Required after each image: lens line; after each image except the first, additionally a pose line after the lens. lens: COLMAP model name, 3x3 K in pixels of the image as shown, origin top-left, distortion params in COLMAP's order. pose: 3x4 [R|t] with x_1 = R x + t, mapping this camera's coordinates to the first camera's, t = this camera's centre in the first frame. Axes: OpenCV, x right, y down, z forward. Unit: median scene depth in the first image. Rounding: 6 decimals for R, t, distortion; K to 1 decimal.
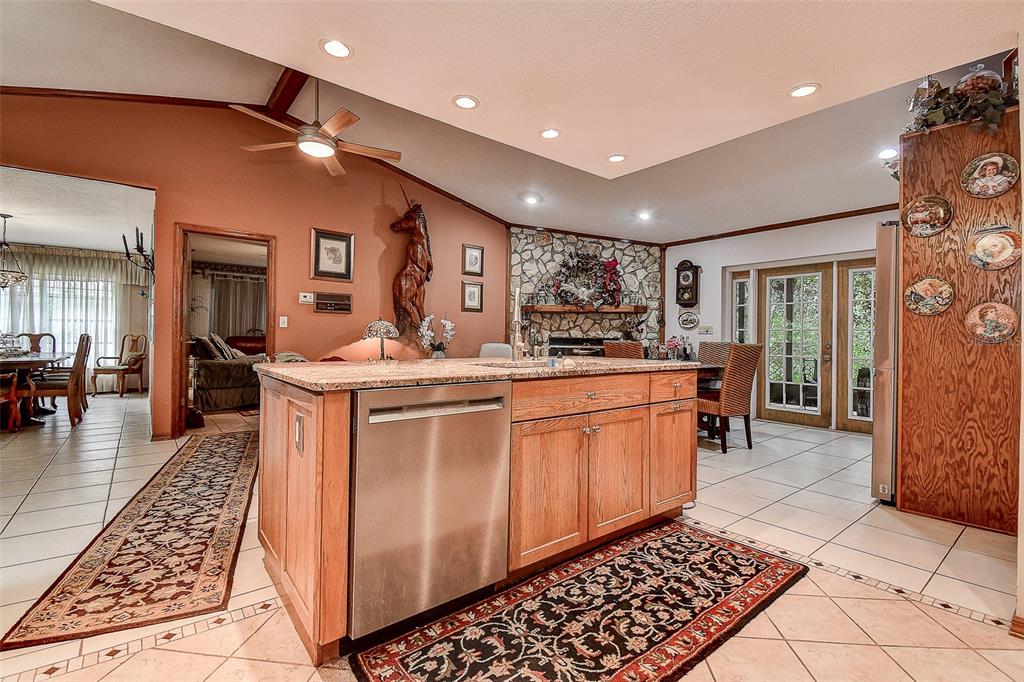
lens RADIAL K [[459.5, 0, 511.3], [0, 459.5, 334.5], [0, 0, 1]] dist [0.017996, -0.017697]
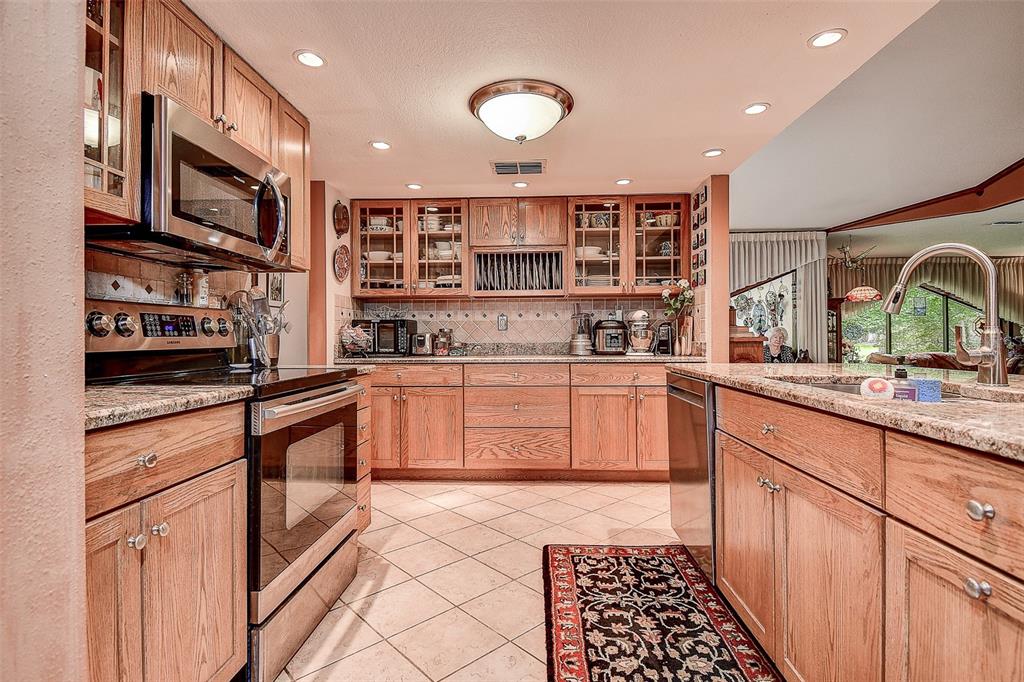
lens RADIAL K [[481.7, 0, 509.3], [0, 481.7, 337.4], [0, 0, 1]] dist [-0.004575, -0.000721]
pose [[-0.656306, -0.006369, -0.754468, 0.318719], [0.004846, 0.999908, -0.012657, 0.004708], [0.754479, -0.011963, -0.656215, 0.412859]]
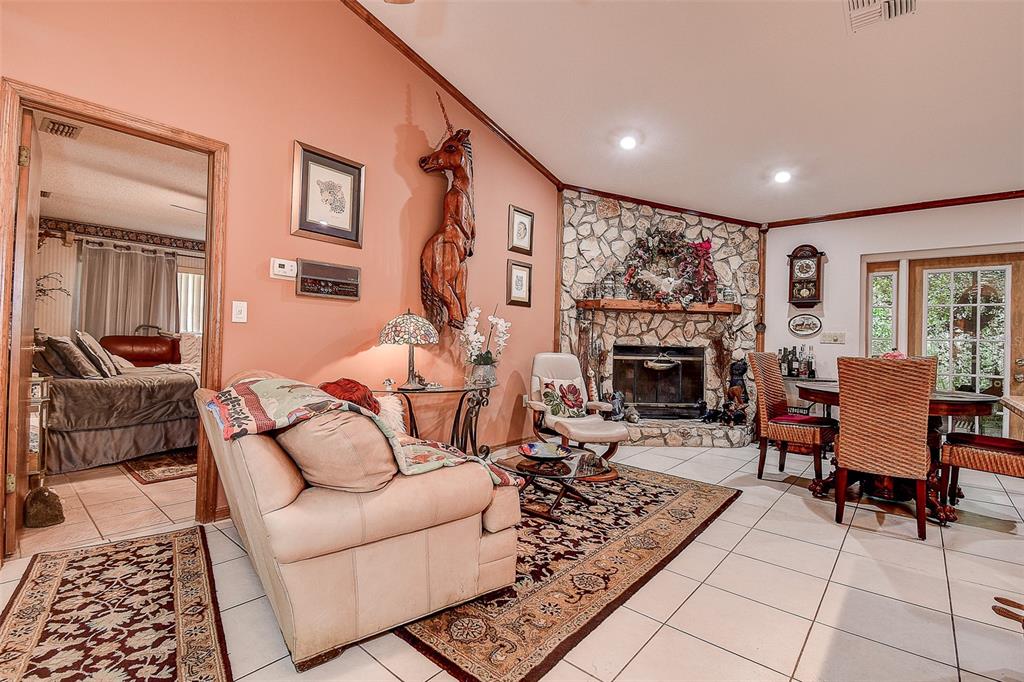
lens RADIAL K [[459.5, 0, 508.2], [0, 459.5, 334.6], [0, 0, 1]] dist [0.017996, -0.017697]
pose [[0.982952, 0.016330, 0.183135, -0.250317], [-0.015201, 0.999856, -0.007563, -0.002054], [-0.183232, 0.004650, 0.983059, 0.371707]]
